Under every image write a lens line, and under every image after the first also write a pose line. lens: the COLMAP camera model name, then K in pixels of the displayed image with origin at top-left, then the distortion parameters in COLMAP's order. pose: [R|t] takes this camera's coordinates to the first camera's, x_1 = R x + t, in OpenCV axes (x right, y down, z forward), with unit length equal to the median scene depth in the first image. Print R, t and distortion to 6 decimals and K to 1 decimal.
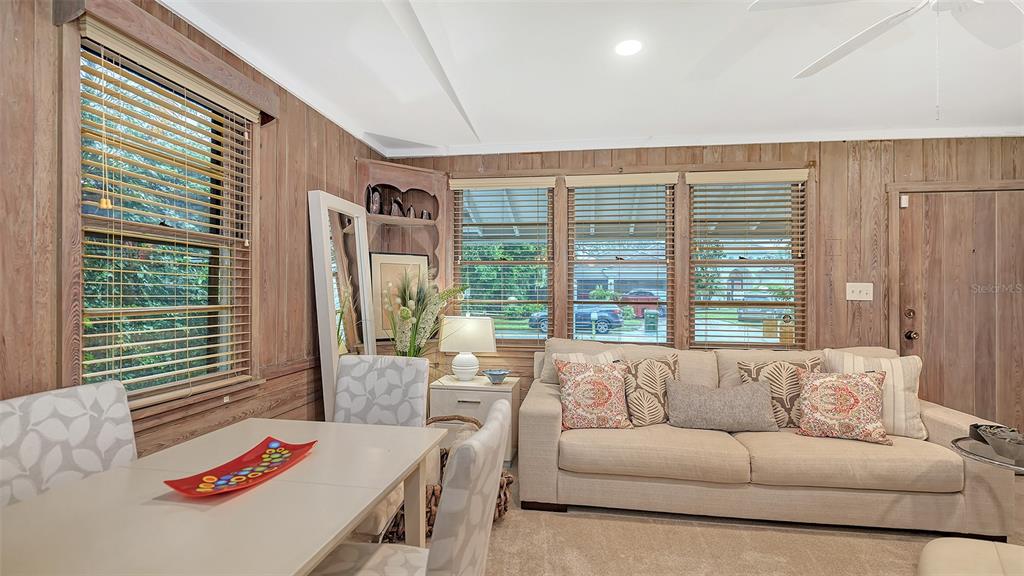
lens RADIAL K [[469.3, 0, 516.8], [0, 469.3, 300.6], [0, 0, 1]] dist [0.000251, 0.000019]
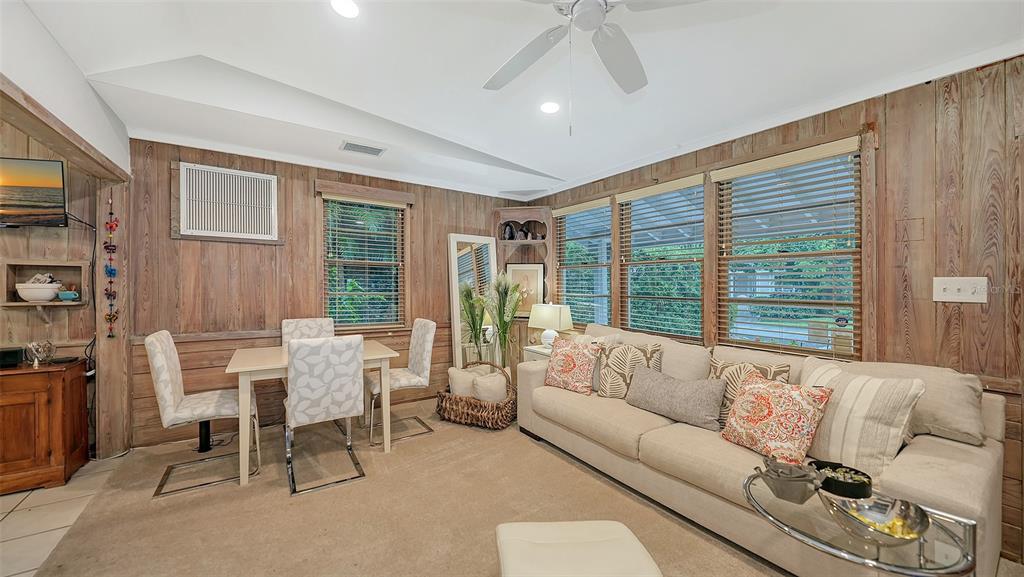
lens RADIAL K [[373.2, 0, 494.0], [0, 373.2, 293.4], [0, 0, 1]] dist [-0.001831, -0.000400]
pose [[0.658951, 0.015891, -0.752018, 0.683678], [-0.019629, 0.999800, 0.003927, -0.001639], [0.751930, 0.012173, 0.659131, 0.115073]]
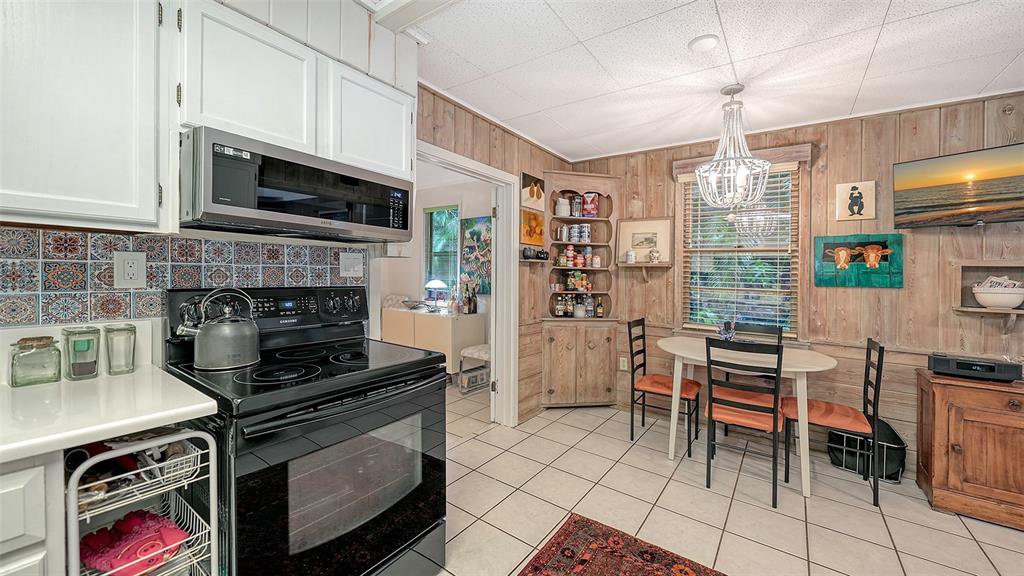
lens RADIAL K [[386.0, 0, 513.4], [0, 386.0, 274.2], [0, 0, 1]] dist [-0.000561, -0.000143]
pose [[-0.466451, -0.016771, -0.884388, 0.512307], [-0.044258, 0.999010, 0.004398, 0.011315], [0.883439, 0.041193, -0.466731, -0.529716]]
